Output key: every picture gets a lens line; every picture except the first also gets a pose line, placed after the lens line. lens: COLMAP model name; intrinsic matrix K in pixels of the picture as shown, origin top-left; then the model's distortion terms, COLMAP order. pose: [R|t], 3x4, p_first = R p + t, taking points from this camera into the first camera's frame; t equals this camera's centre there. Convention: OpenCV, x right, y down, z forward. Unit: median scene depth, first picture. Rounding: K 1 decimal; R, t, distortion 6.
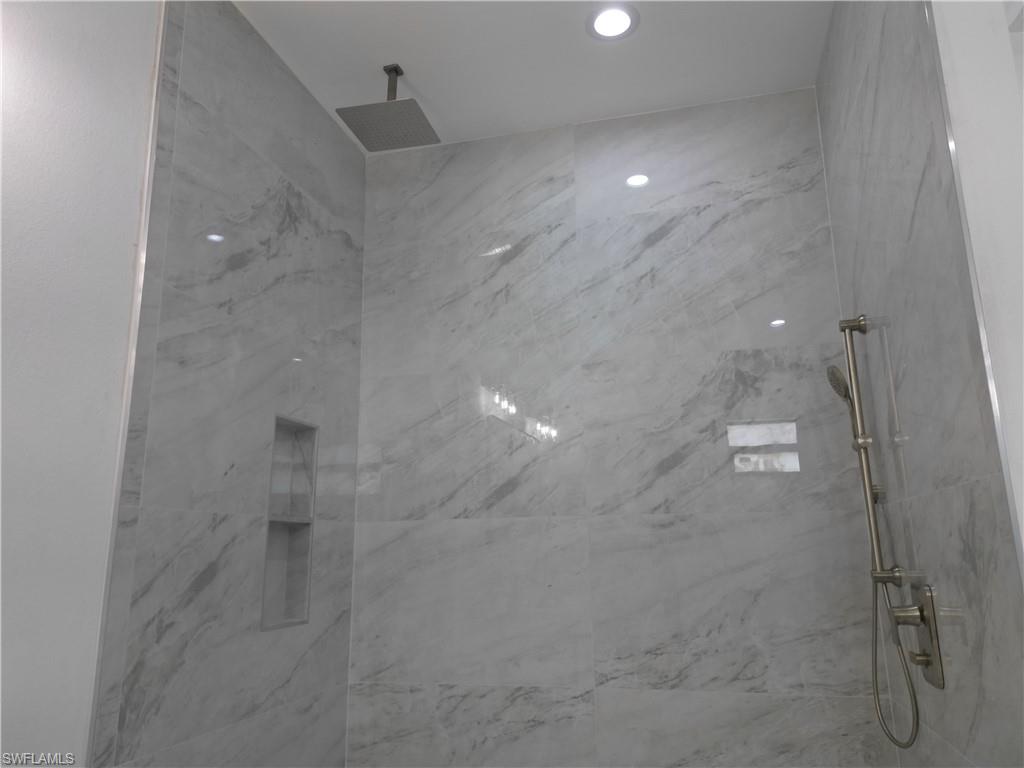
lens RADIAL K [[738.2, 0, 512.0], [0, 738.2, 384.0], [0, 0, 1]] dist [0.101724, -0.124611]
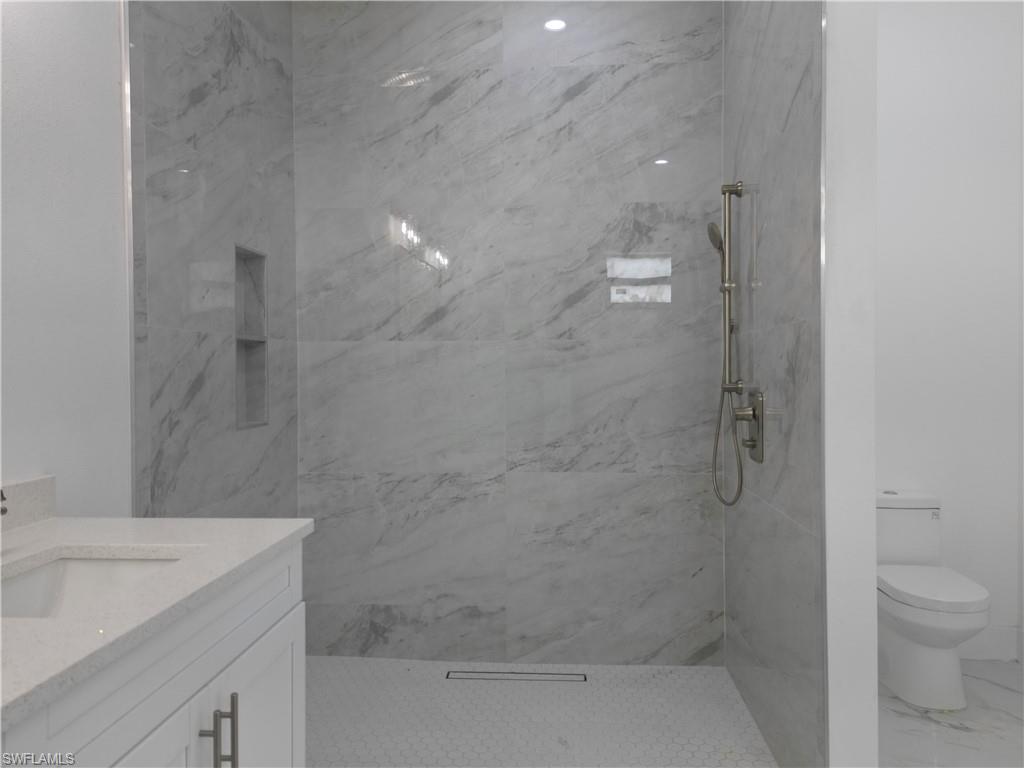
lens RADIAL K [[738.2, 0, 512.0], [0, 738.2, 384.0], [0, 0, 1]] dist [0.101724, -0.124611]
pose [[0.984462, 0.005870, 0.175501, -0.099206], [-0.047504, 0.971077, 0.233992, -0.033916], [-0.169052, -0.238693, 0.956267, -0.164026]]
